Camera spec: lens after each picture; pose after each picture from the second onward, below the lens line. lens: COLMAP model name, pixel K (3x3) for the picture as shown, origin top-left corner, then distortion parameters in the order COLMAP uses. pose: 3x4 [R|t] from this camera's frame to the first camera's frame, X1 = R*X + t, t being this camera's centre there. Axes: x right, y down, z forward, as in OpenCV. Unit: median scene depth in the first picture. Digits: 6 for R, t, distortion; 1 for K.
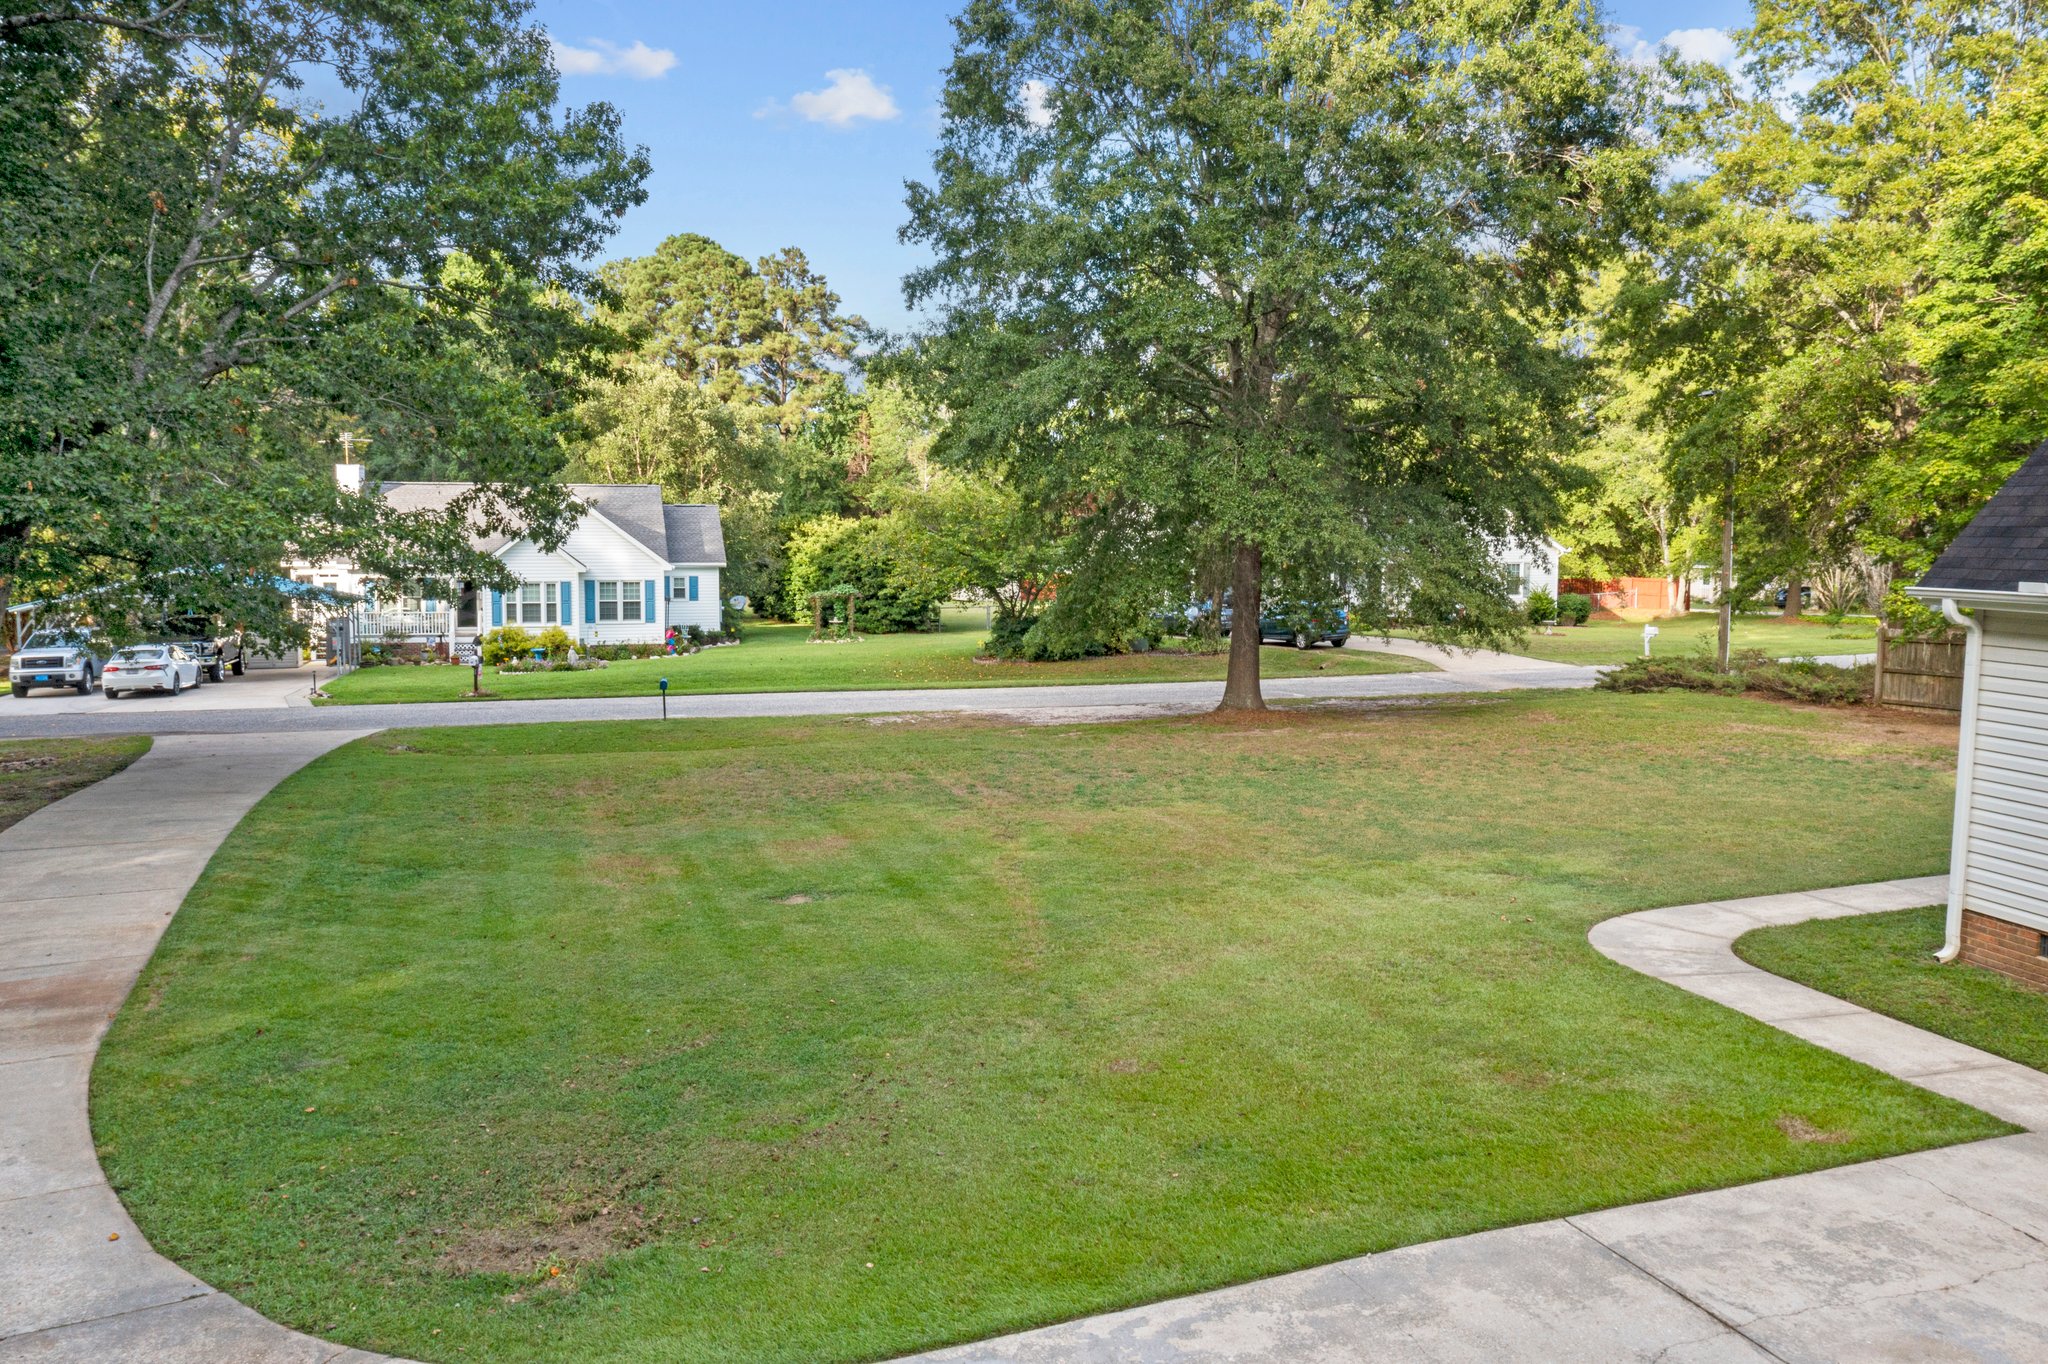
lens RADIAL K [[1633.1, 0, 1029.8], [0, 1633.1, 676.3], [0, 0, 1]] dist [-0.004284, 0.000038]
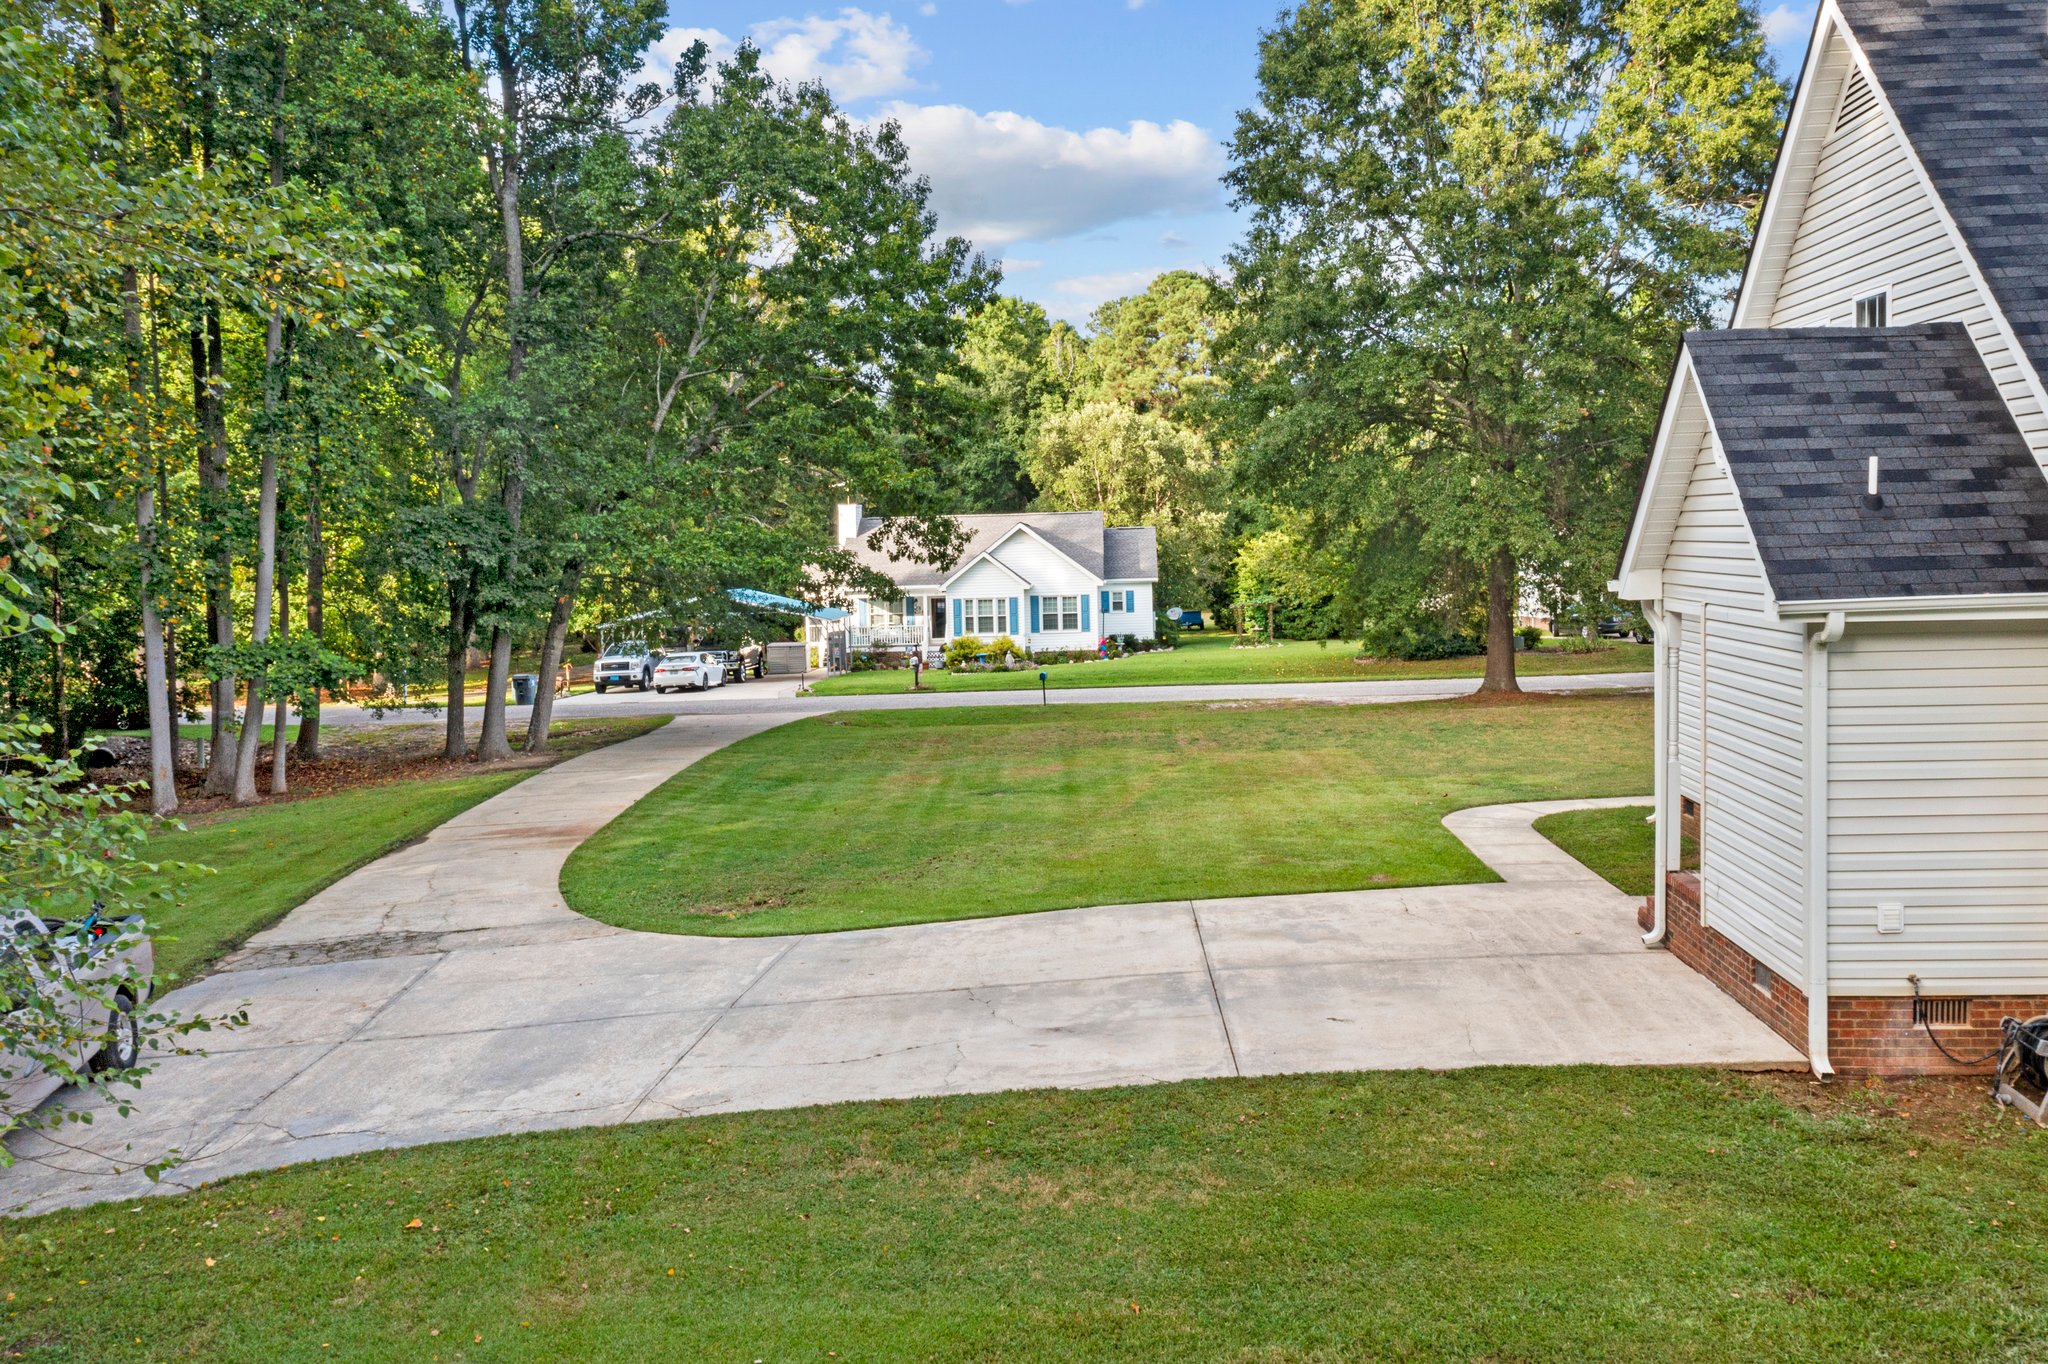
lens RADIAL K [[1718.5, 0, 1039.9], [0, 1718.5, 634.9], [0, 0, 1]] dist [-0.017859, 0.010733]
pose [[0.946281, -0.014726, -0.323009, 0.130646], [0.002574, 0.999274, -0.038017, 0.015654], [0.323334, 0.035143, 0.945632, -0.156411]]
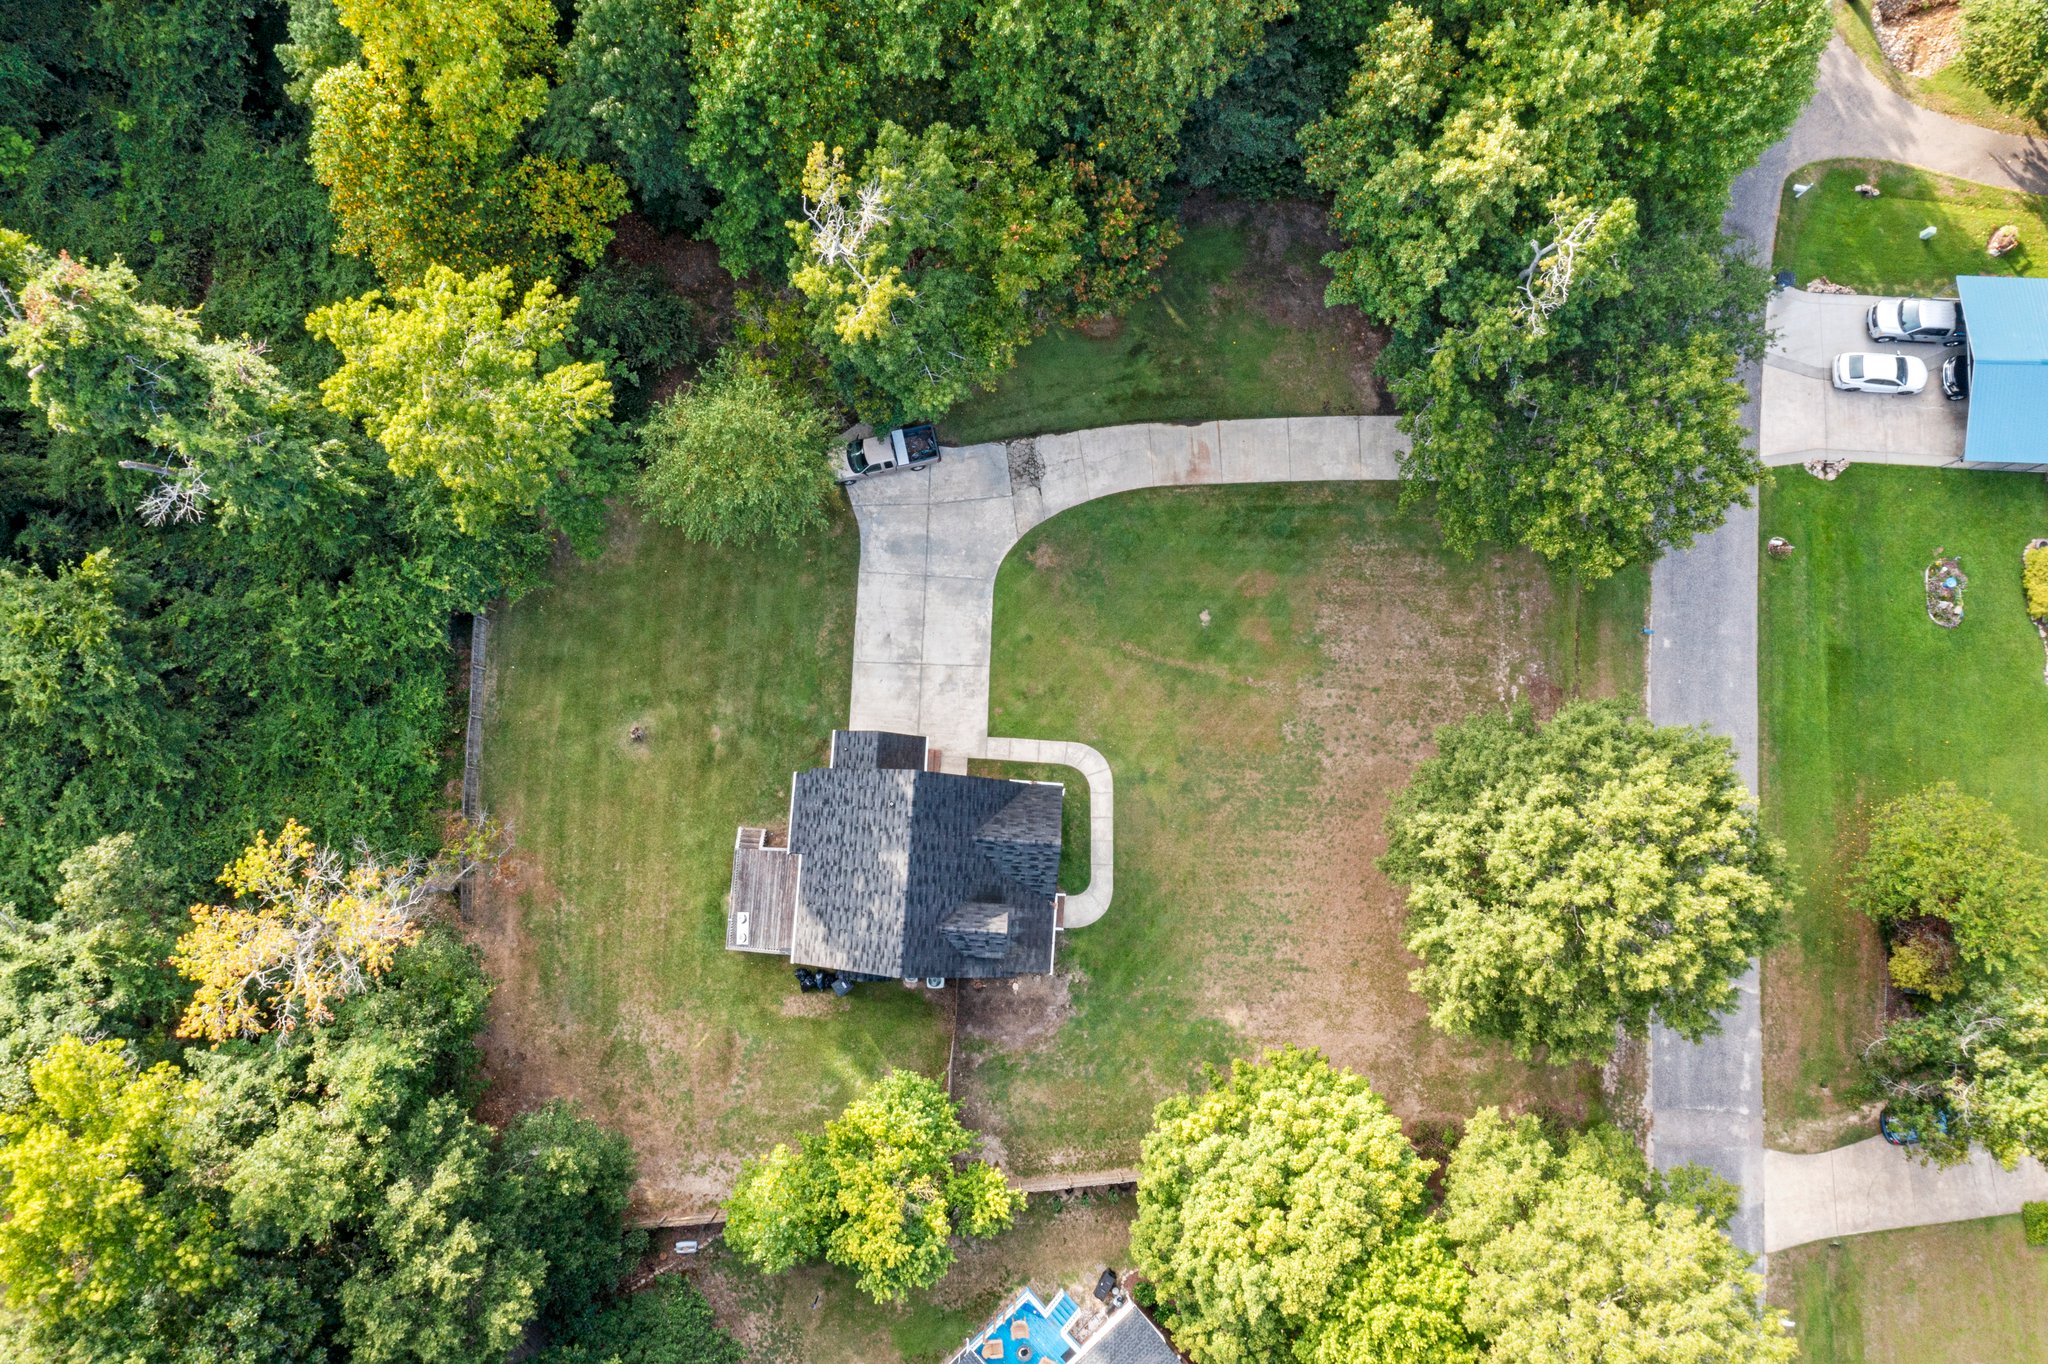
lens RADIAL K [[1633.1, 0, 1034.7], [0, 1633.1, 695.2], [0, 0, 1]] dist [-0.004284, 0.000038]
pose [[-0.316363, 0.942519, -0.107579, 0.209686], [-0.101112, 0.079255, 0.991713, -1.300097], [0.943234, 0.324619, 0.070227, 0.108179]]
